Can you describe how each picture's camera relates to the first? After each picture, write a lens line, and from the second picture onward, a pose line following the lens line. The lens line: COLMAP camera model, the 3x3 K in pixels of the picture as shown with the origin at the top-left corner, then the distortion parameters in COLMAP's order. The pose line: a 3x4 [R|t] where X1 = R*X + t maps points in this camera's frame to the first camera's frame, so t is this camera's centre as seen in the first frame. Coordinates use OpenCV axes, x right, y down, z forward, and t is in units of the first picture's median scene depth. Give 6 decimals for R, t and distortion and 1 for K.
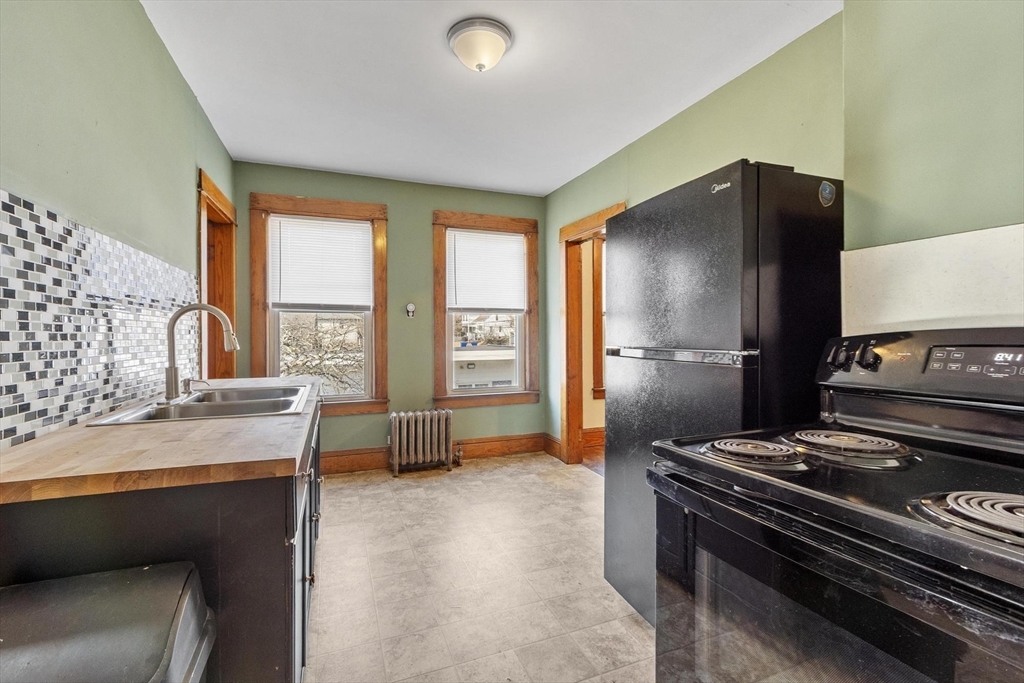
lens RADIAL K [[439.2, 0, 507.2], [0, 439.2, 340.3], [0, 0, 1]] dist [0.000027, -0.000064]
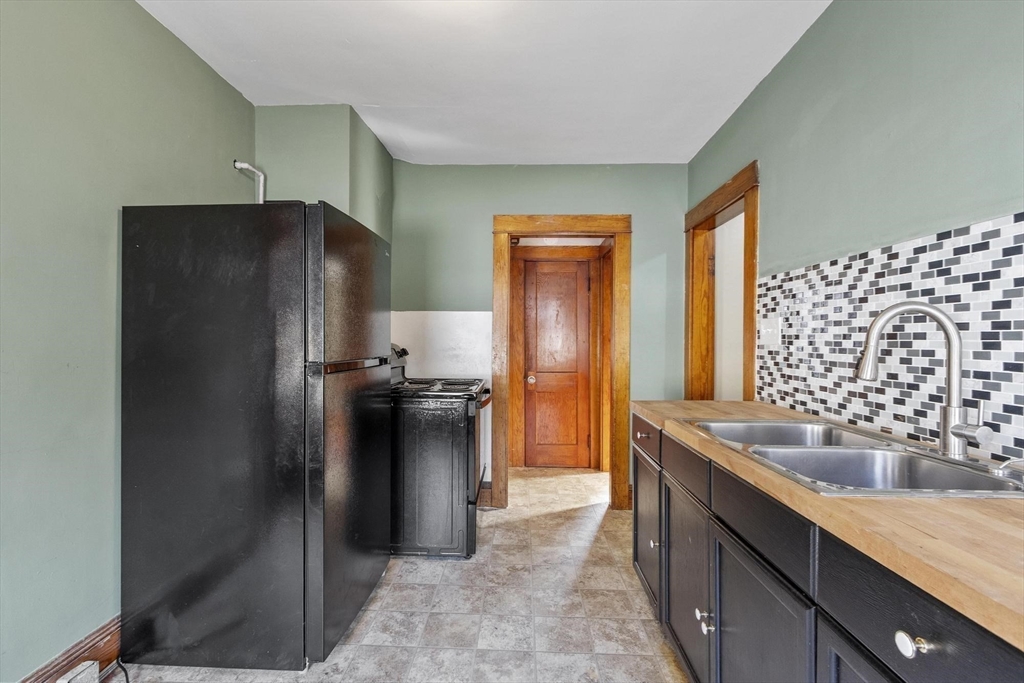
lens RADIAL K [[439.2, 0, 507.2], [0, 439.2, 340.3], [0, 0, 1]] dist [0.000027, -0.000064]
pose [[-0.915509, -0.003069, 0.402287, -0.646348], [0.000896, 0.999953, 0.009668, -0.053374], [-0.402297, 0.009212, -0.915463, 2.645623]]
